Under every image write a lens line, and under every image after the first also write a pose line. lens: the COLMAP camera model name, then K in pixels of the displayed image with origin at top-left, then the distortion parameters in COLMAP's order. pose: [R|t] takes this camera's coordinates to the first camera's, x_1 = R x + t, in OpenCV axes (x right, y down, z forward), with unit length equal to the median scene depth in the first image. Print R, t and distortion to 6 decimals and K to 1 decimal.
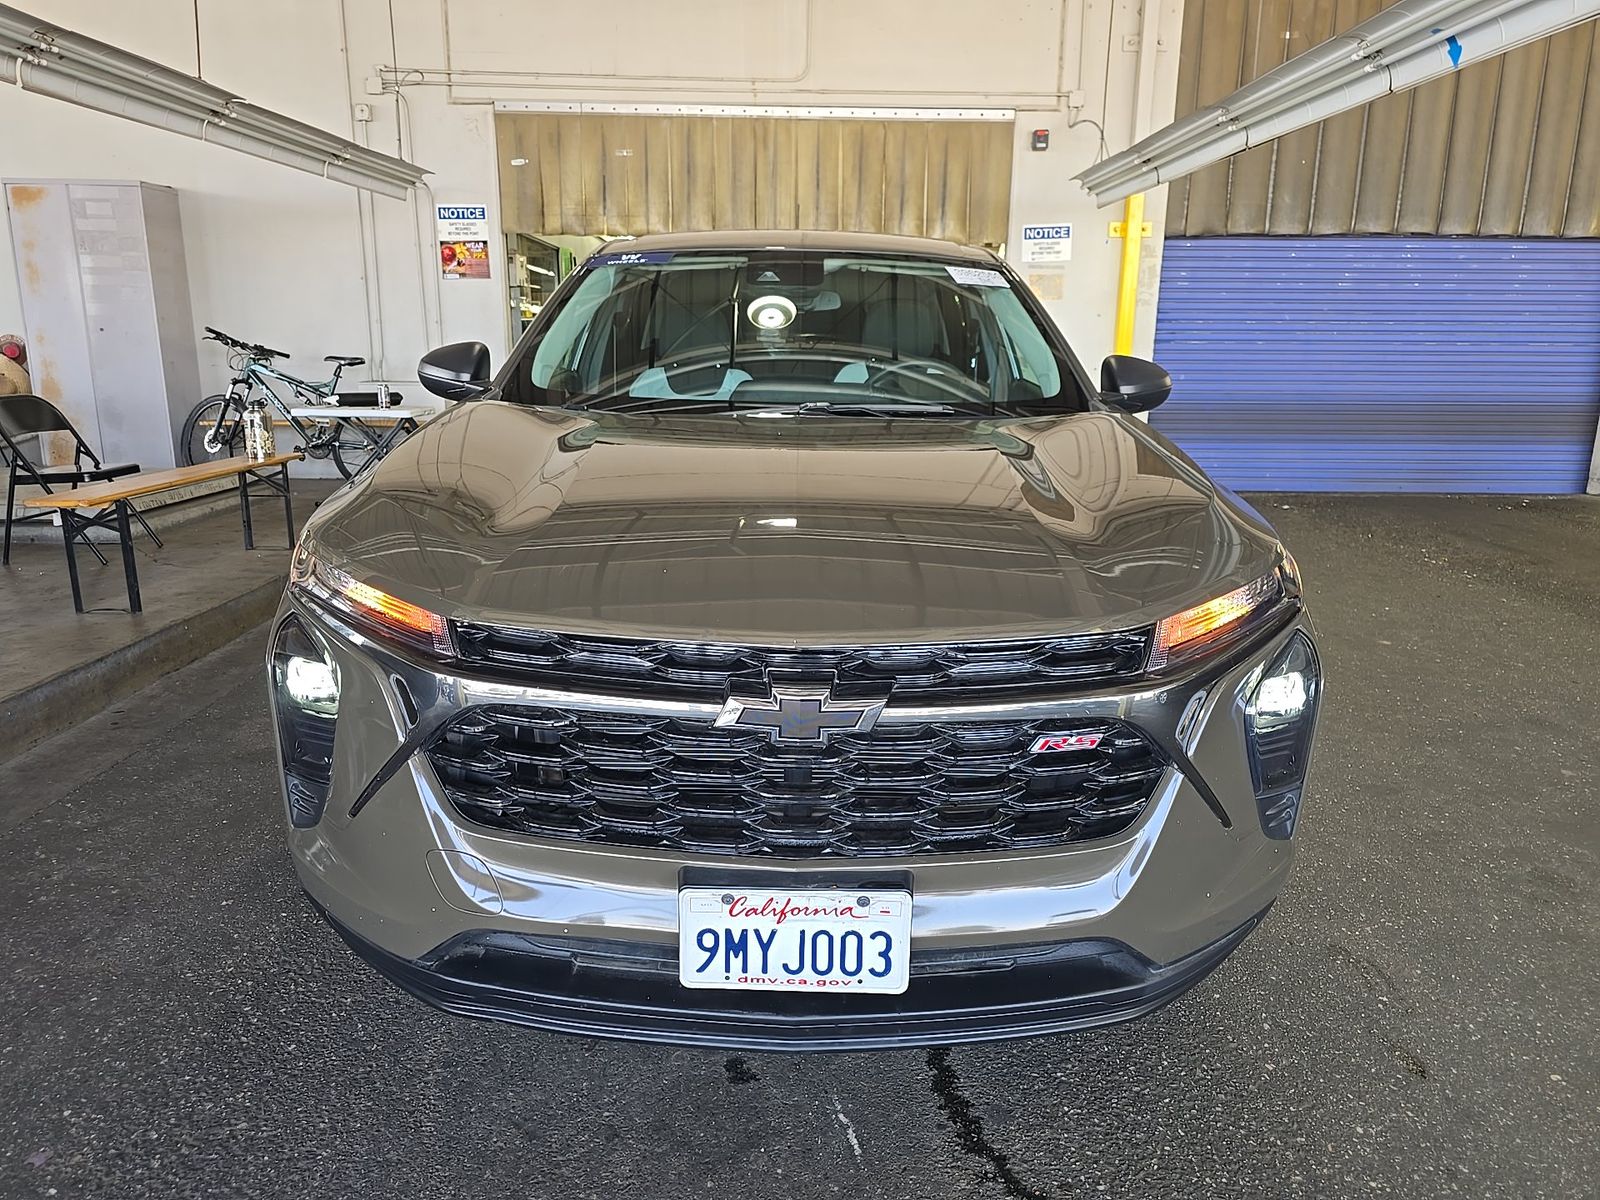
lens RADIAL K [[1063.2, 0, 807.0], [0, 1063.2, 600.3], [0, 0, 1]] dist [0.049175, -0.021934]
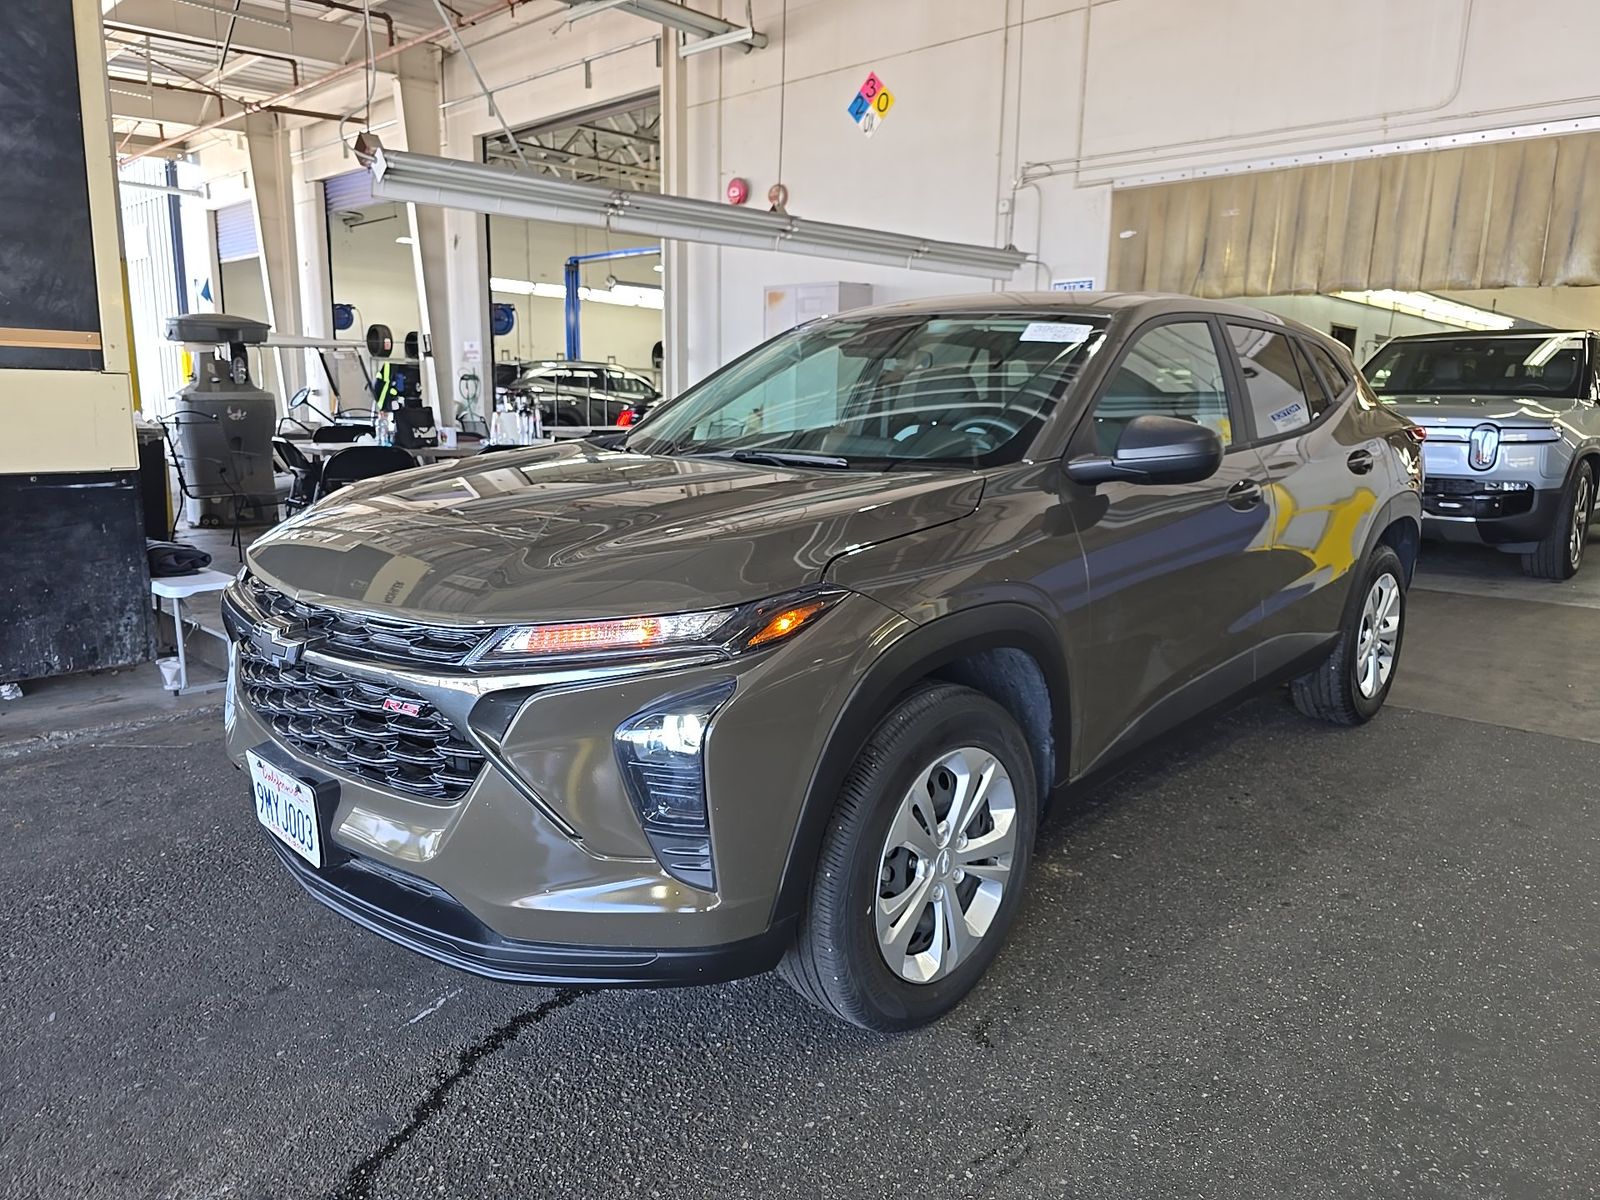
lens RADIAL K [[1063.2, 0, 800.1], [0, 1063.2, 597.1], [0, 0, 1]] dist [0.049175, -0.021934]
pose [[0.748701, 0.127018, -0.650625, 0.217144], [-0.166910, 0.985972, 0.000416, -0.011257], [0.641551, 0.108284, 0.759399, 0.051833]]
